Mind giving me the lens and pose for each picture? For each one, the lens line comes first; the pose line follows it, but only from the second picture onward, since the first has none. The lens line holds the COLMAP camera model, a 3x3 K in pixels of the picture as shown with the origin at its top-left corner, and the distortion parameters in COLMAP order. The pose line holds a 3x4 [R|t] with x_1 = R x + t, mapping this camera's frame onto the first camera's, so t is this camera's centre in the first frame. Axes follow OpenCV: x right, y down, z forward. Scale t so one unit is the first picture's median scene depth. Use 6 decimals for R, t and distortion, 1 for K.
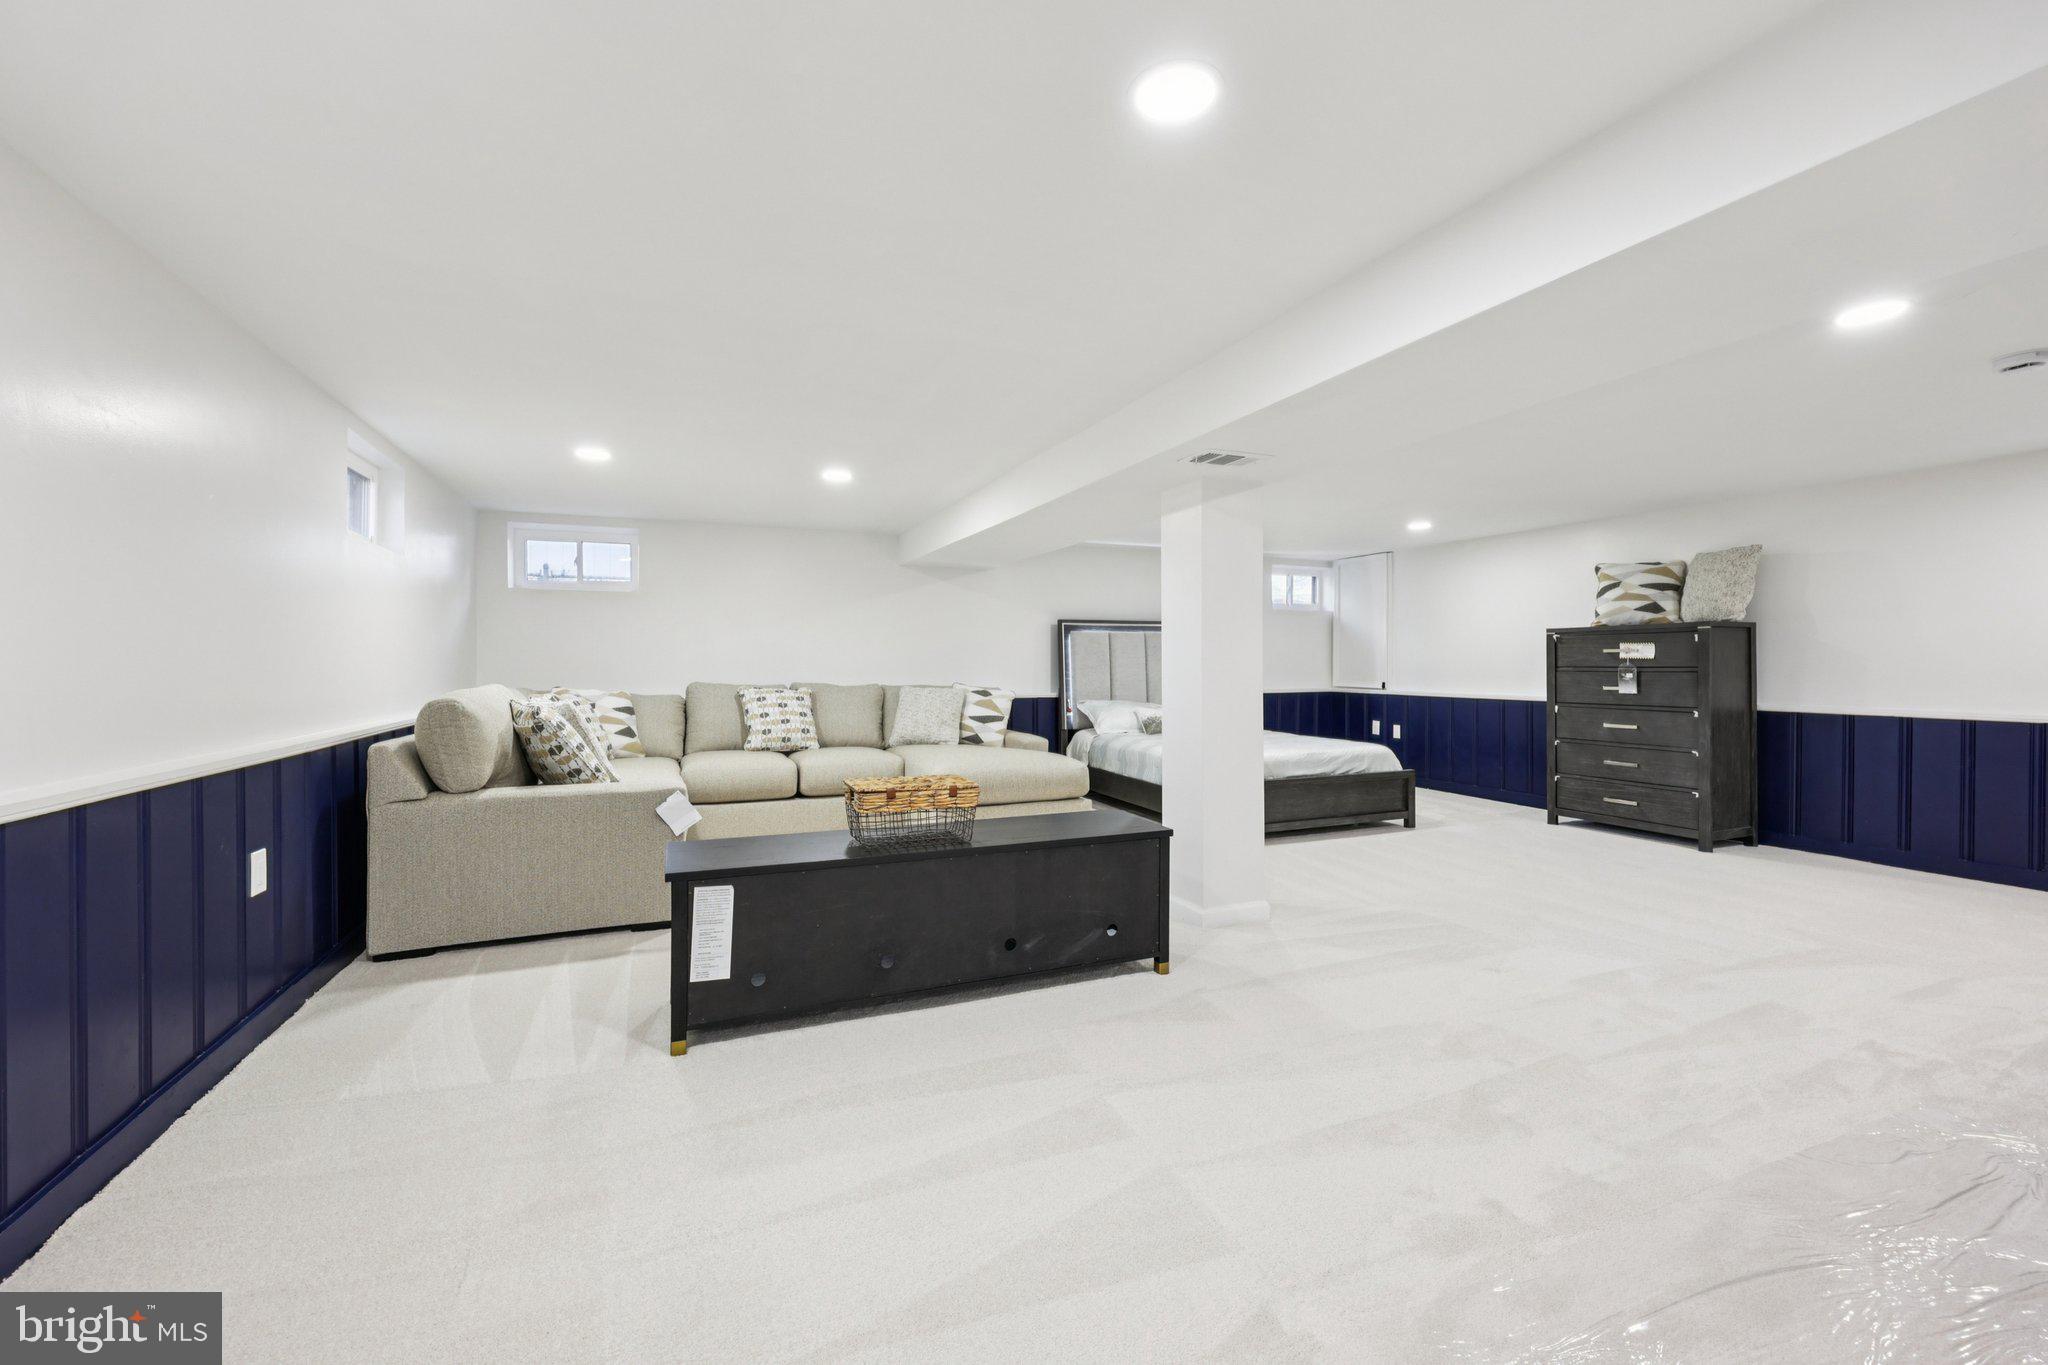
lens RADIAL K [[831.3, 0, 1028.4], [0, 831.3, 669.1], [0, 0, 1]] dist [0.001836, 0.000344]
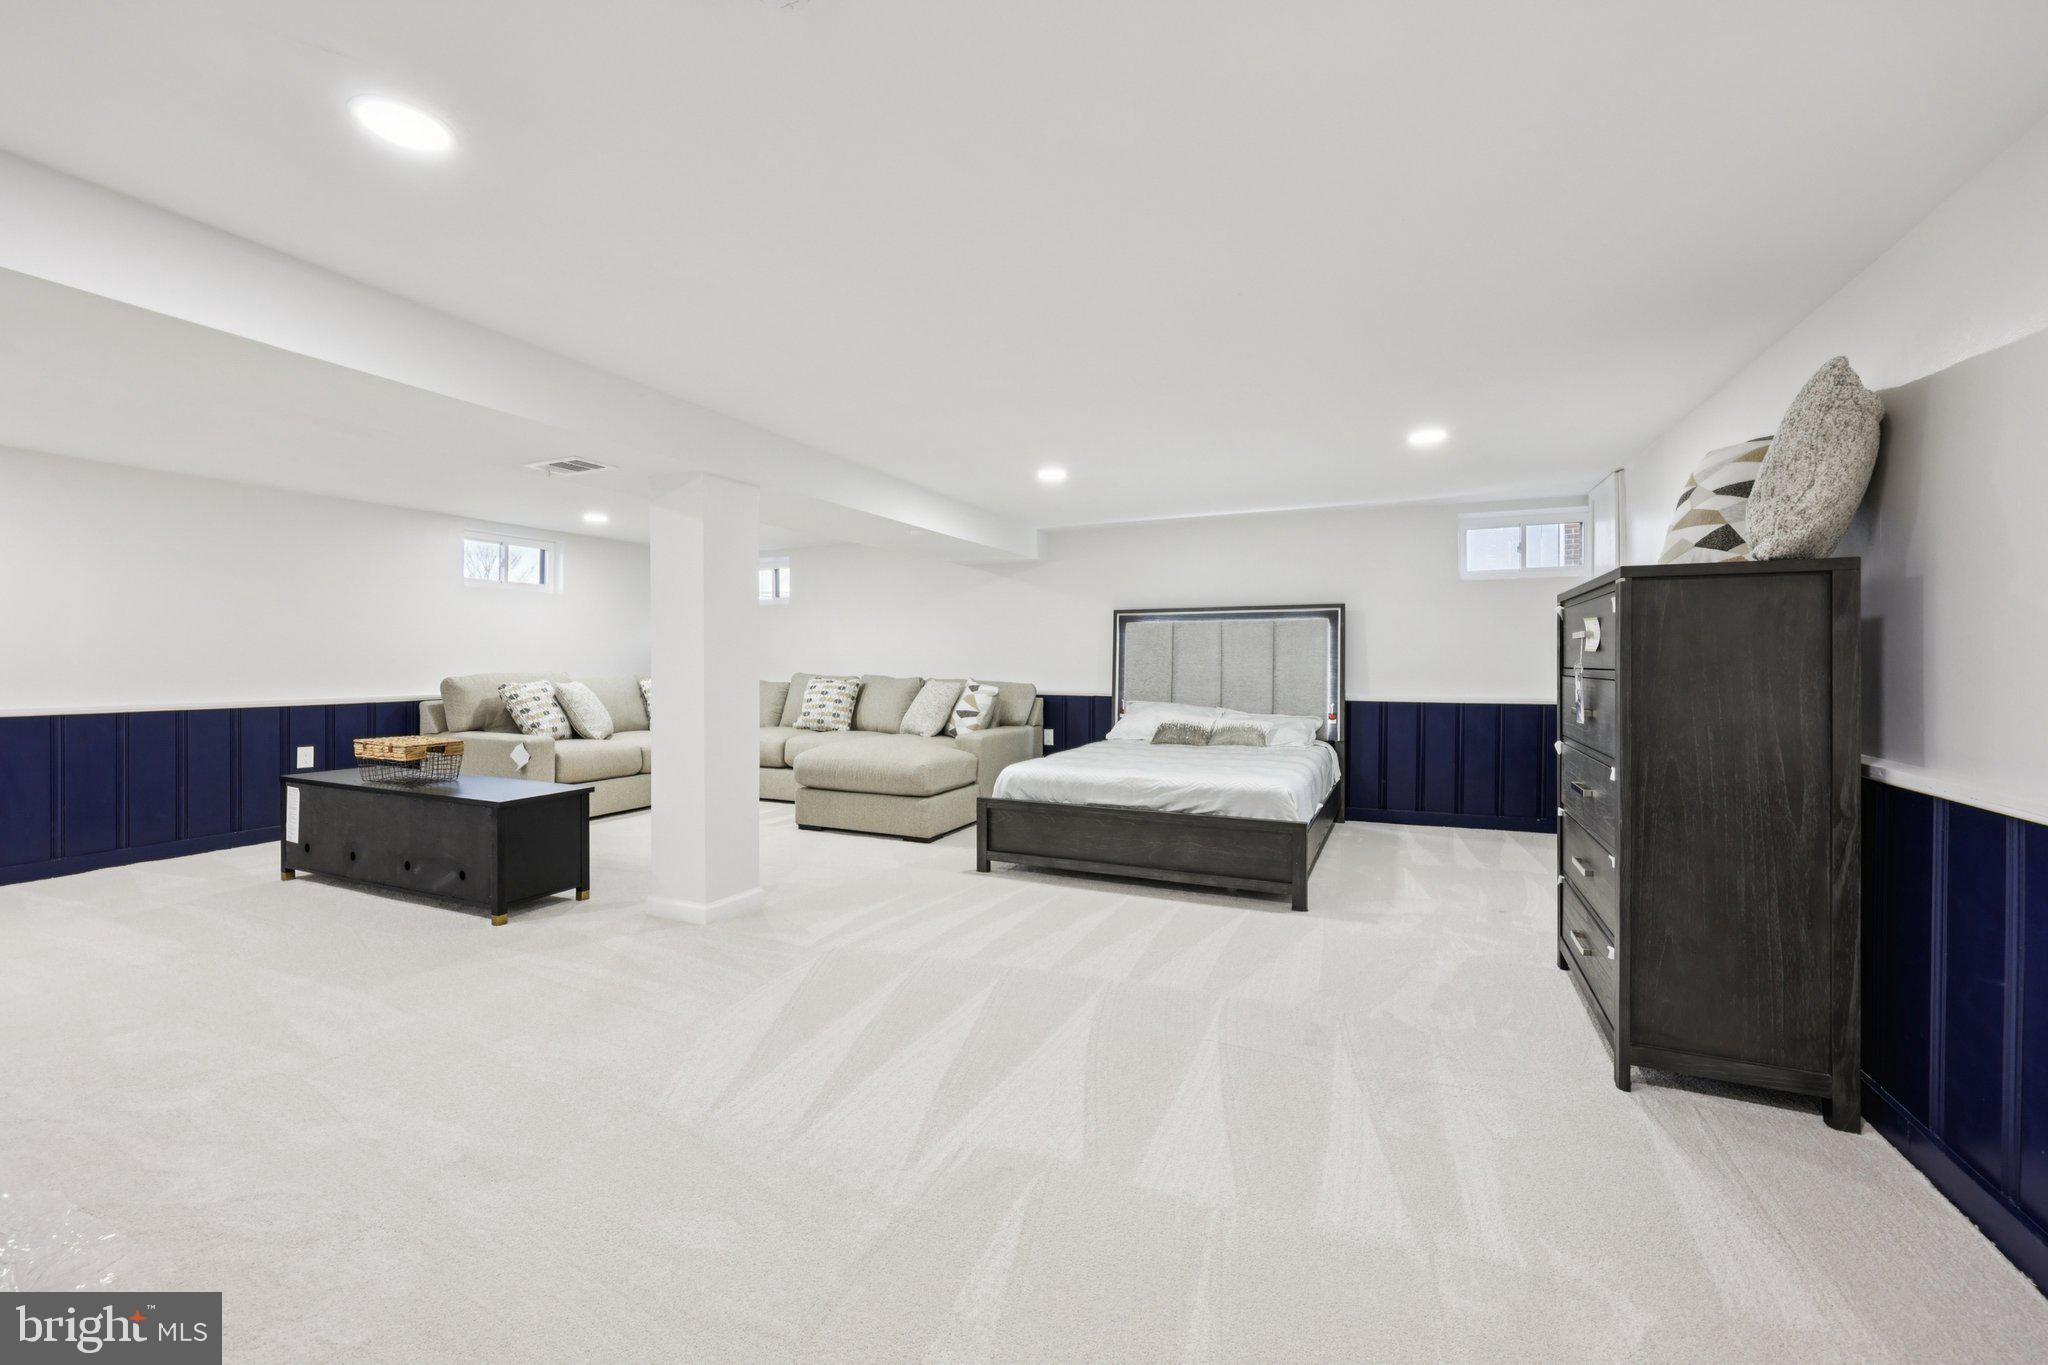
lens RADIAL K [[831.3, 0, 1028.4], [0, 831.3, 669.1], [0, 0, 1]] dist [0.001836, 0.000344]
pose [[0.675405, 0.010909, -0.737366, 0.809517], [-0.007238, 0.999940, 0.008164, -0.003358], [0.737411, -0.000177, 0.675444, 0.406860]]
